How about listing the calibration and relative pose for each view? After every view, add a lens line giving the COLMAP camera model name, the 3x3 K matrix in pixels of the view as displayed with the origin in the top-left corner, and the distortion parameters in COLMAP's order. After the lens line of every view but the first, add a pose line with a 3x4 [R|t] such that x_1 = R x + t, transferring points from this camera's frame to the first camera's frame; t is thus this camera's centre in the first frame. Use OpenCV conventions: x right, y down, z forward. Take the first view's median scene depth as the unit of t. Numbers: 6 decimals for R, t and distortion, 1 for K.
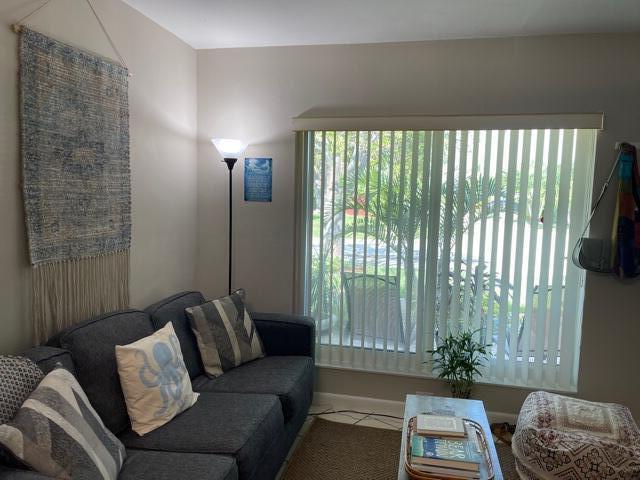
lens RADIAL K [[486.3, 0, 320.0], [0, 486.3, 240.0], [0, 0, 1]] dist [0.055011, -0.059679]
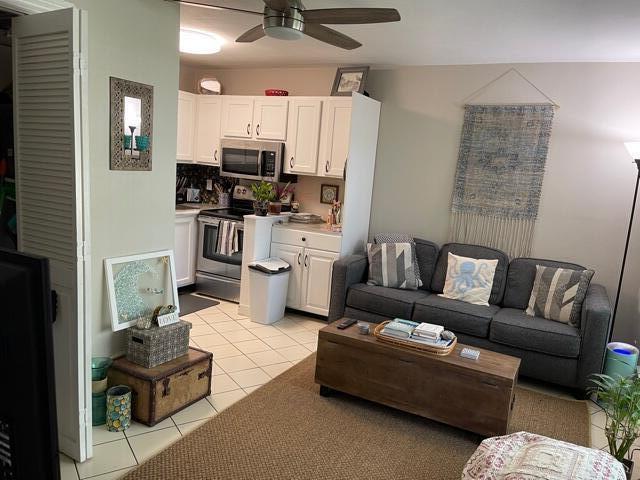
lens RADIAL K [[486.3, 0, 320.0], [0, 486.3, 240.0], [0, 0, 1]] dist [0.055011, -0.059679]
pose [[-0.271837, 0.104015, -0.956706, 1.508705], [-0.174859, 0.972254, 0.155389, -0.052391], [0.946324, 0.209529, -0.246107, 0.873517]]
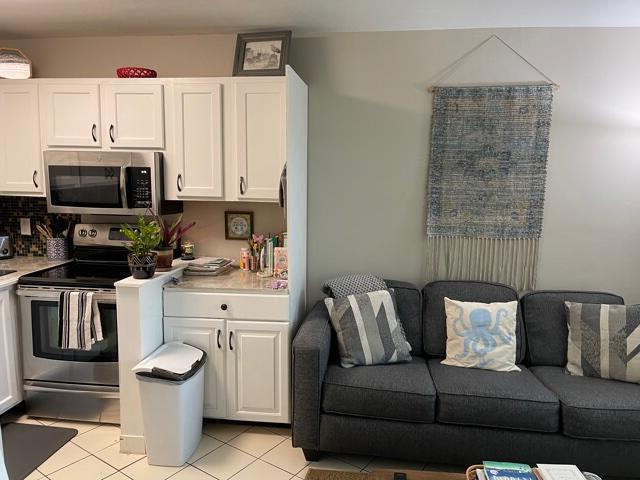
lens RADIAL K [[486.3, 0, 320.0], [0, 486.3, 240.0], [0, 0, 1]] dist [0.055011, -0.059679]
pose [[0.082154, 0.107737, -0.990779, 0.848486], [-0.104373, 0.989603, 0.098955, -0.047354], [0.991139, 0.095281, 0.092544, 0.435464]]
